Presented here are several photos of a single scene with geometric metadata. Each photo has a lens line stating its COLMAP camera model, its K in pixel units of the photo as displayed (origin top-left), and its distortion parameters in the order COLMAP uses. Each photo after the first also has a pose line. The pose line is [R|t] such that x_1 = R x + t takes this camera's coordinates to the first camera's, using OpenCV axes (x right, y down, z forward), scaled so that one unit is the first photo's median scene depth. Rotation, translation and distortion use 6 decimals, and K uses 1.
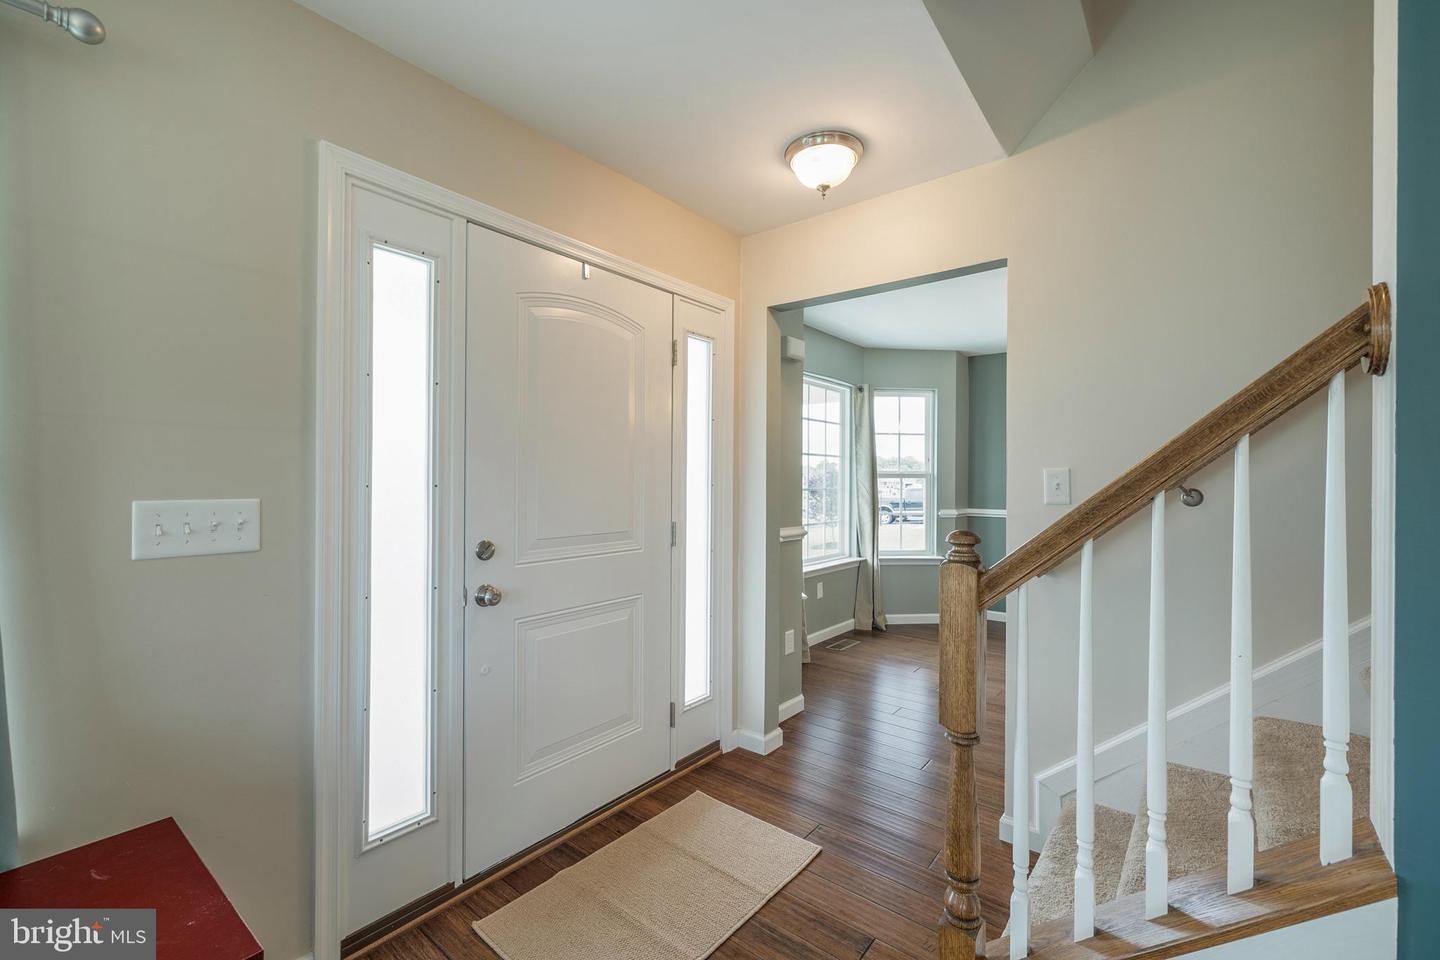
lens RADIAL K [[605.5, 0, 717.4], [0, 605.5, 479.6], [0, 0, 1]] dist [0.002672, -0.000518]
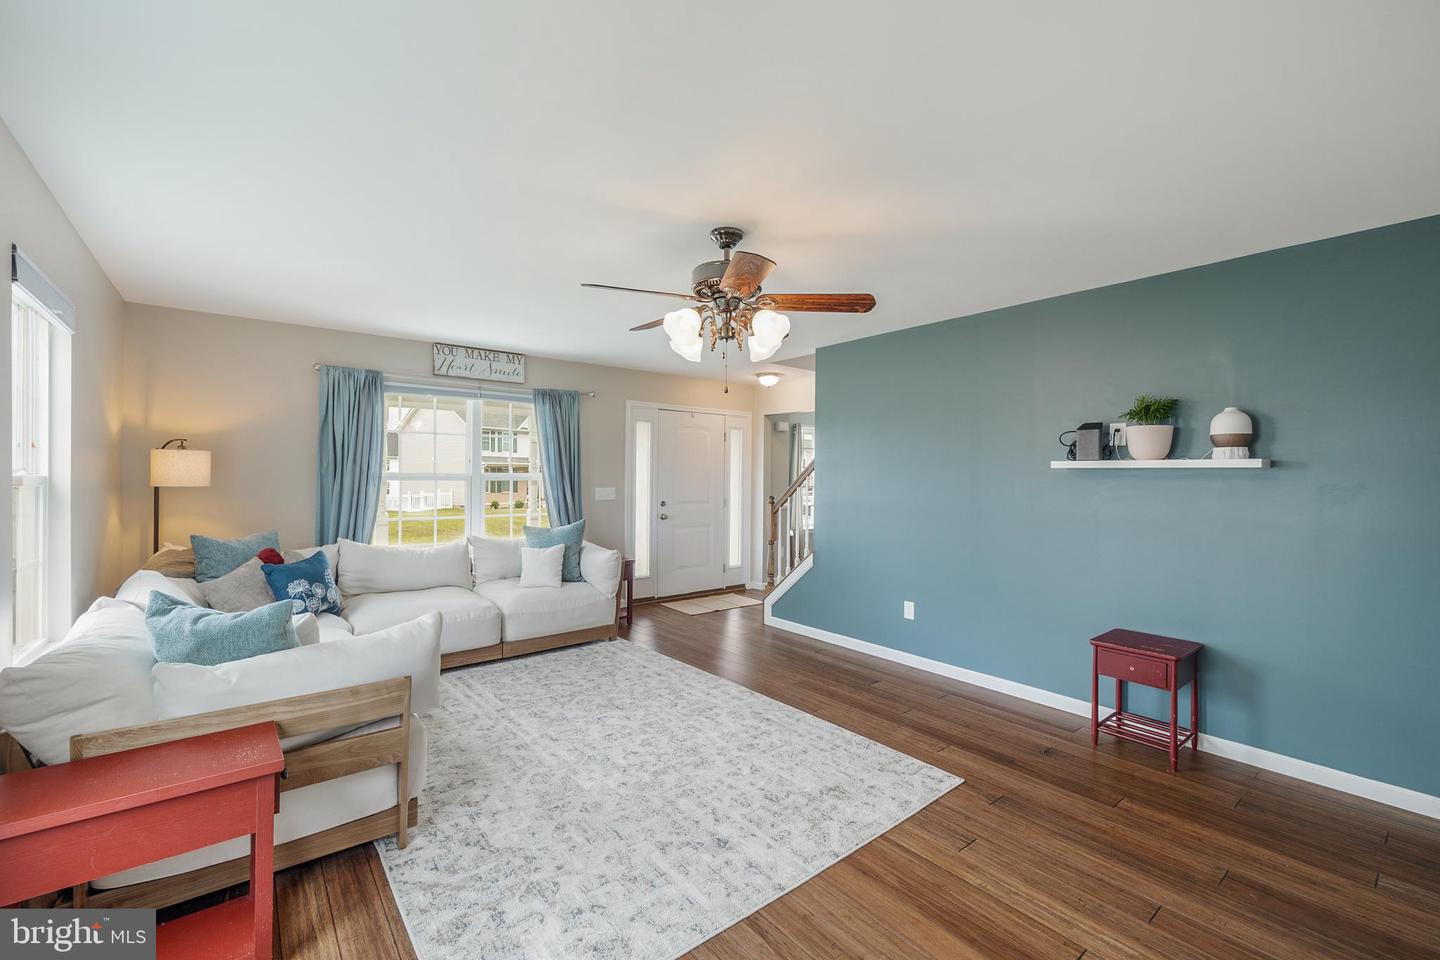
lens RADIAL K [[605.5, 0, 719.6], [0, 605.5, 476.1], [0, 0, 1]] dist [0.002672, -0.000518]
pose [[0.978192, 0.004008, -0.207666, 0.554782], [-0.003207, 0.999986, 0.004190, -0.047867], [0.207679, -0.003432, 0.978191, -1.977888]]
